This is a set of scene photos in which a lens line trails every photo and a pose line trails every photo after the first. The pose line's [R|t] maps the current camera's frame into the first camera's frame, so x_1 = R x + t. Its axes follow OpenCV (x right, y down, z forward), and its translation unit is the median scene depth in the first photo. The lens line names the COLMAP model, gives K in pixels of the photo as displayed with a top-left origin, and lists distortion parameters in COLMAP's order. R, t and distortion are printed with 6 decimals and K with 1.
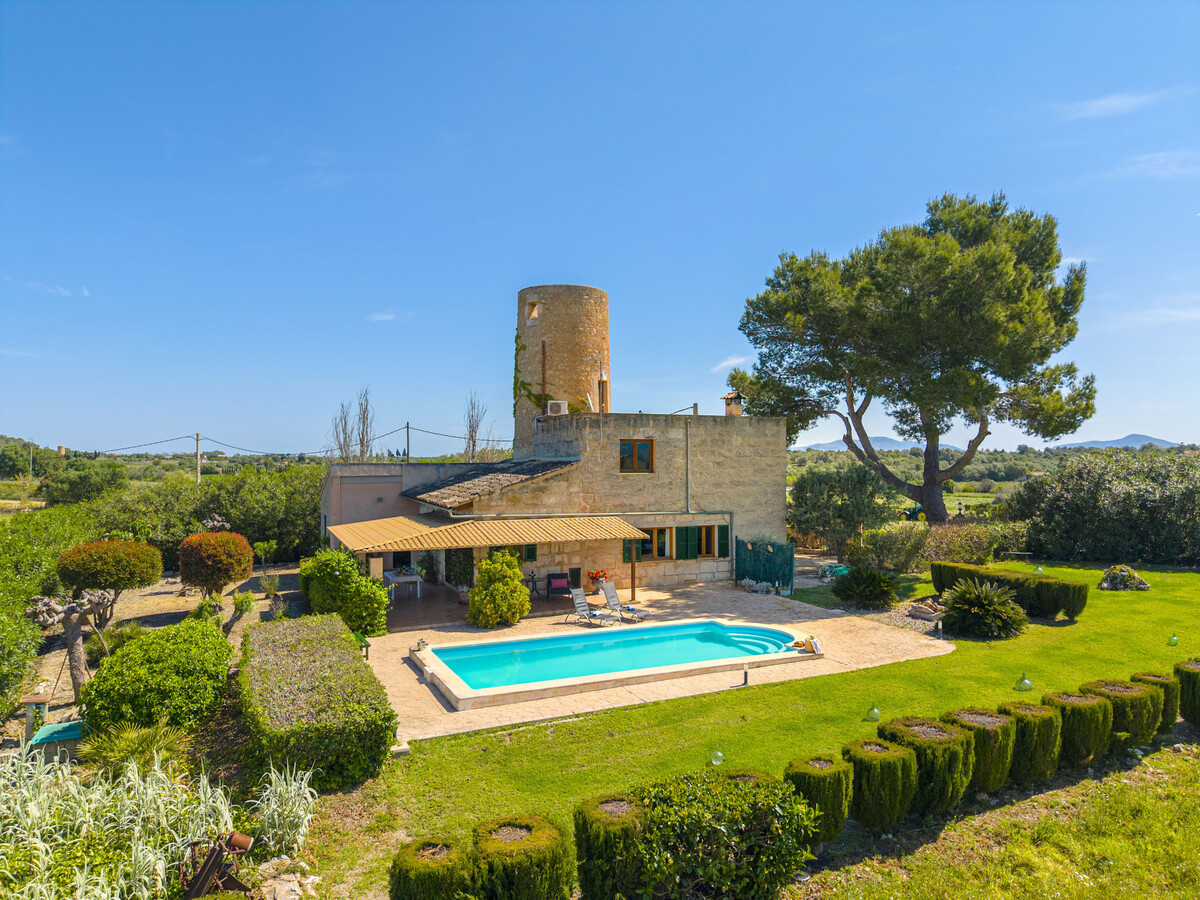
lens RADIAL K [[797.6, 0, 600.0], [0, 797.6, 450.0], [0, 0, 1]] dist [0.054330, -0.058096]
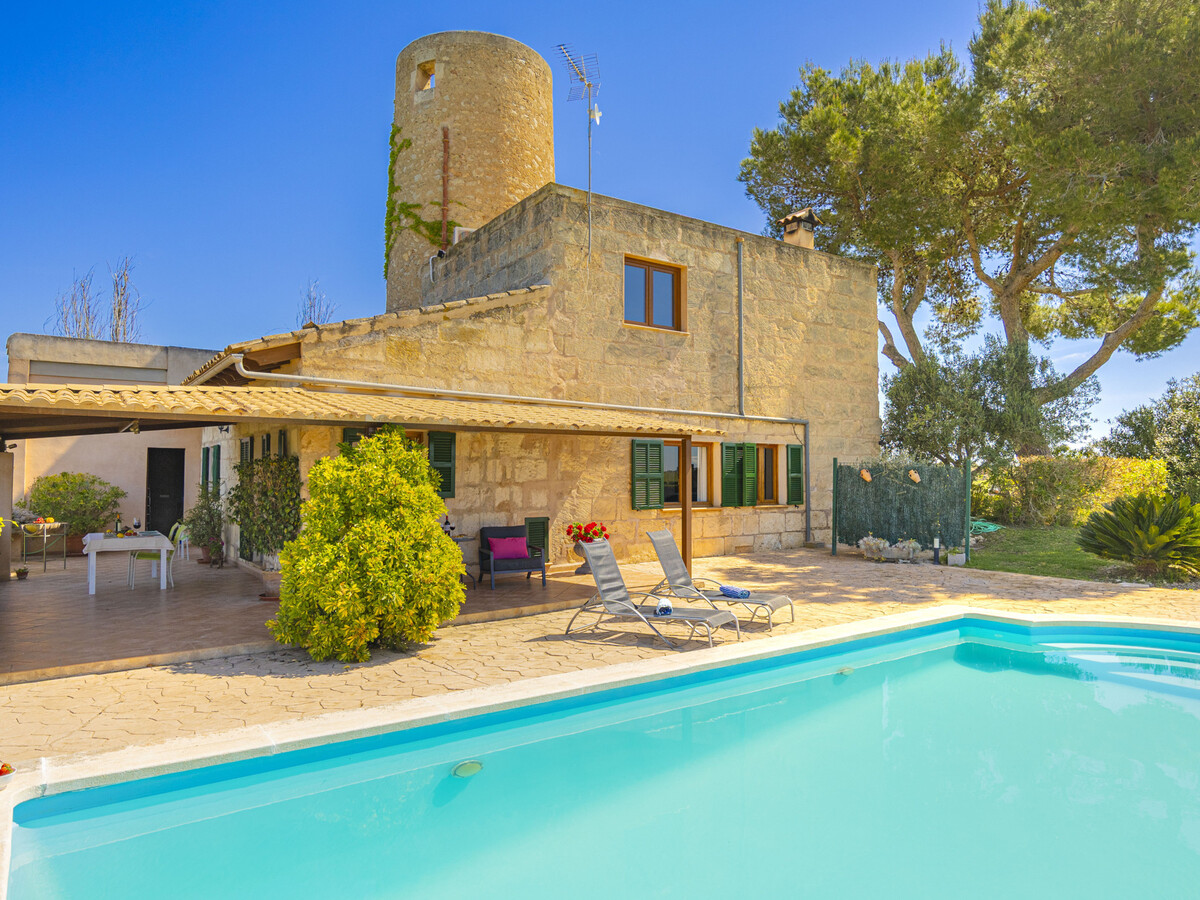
lens RADIAL K [[770.2, 0, 600.0], [0, 770.2, 450.0], [0, 0, 1]] dist [-0.034073, -0.000080]
pose [[0.980531, 0.006514, 0.196258, -0.083558], [-0.000734, 0.999564, -0.029507, 0.124445], [-0.196365, 0.028789, 0.980108, 0.572187]]
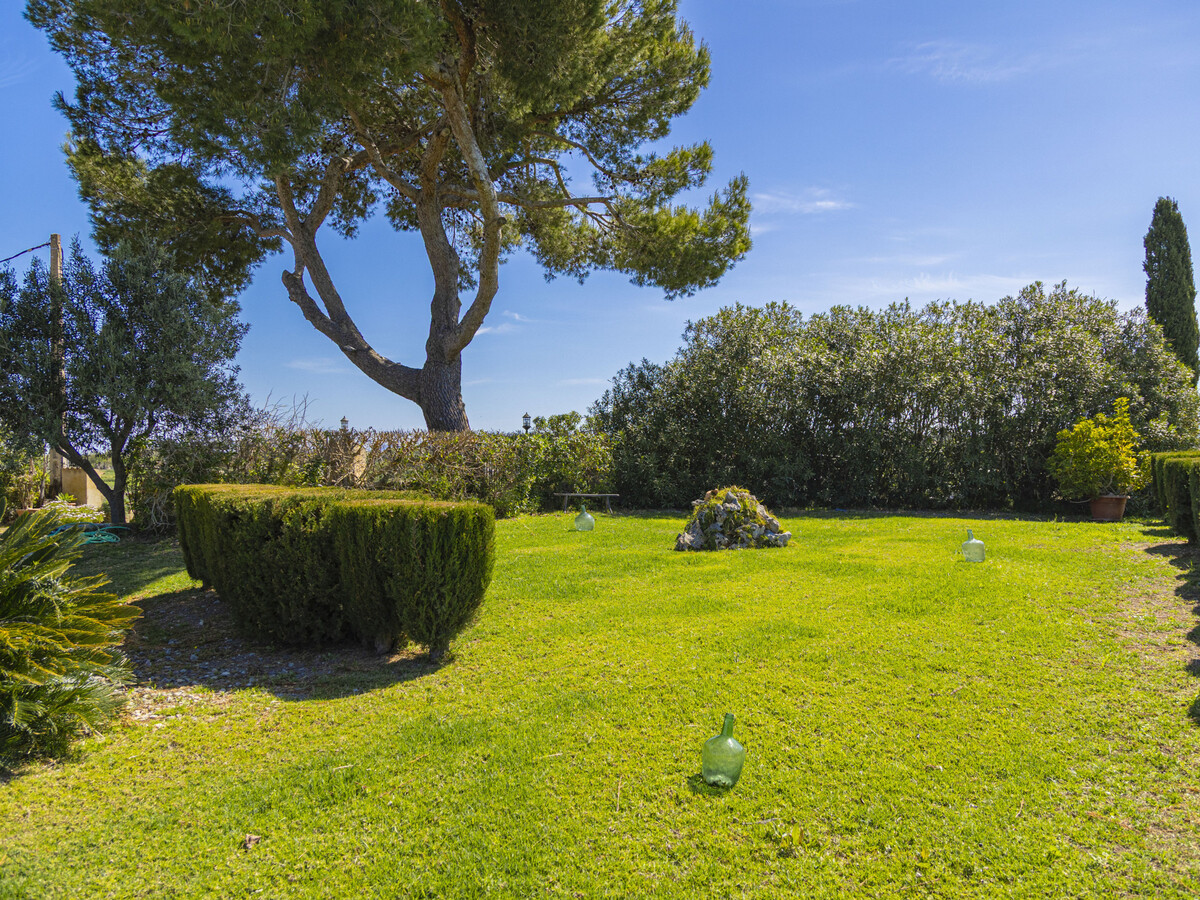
lens RADIAL K [[893.8, 0, 600.0], [0, 893.8, 450.0], [0, 0, 1]] dist [0.020267, 0.001779]
pose [[0.958275, -0.010940, 0.285638, 0.456741], [0.009541, 0.999935, 0.006288, 0.120252], [-0.285688, -0.003301, 0.958317, 0.594266]]
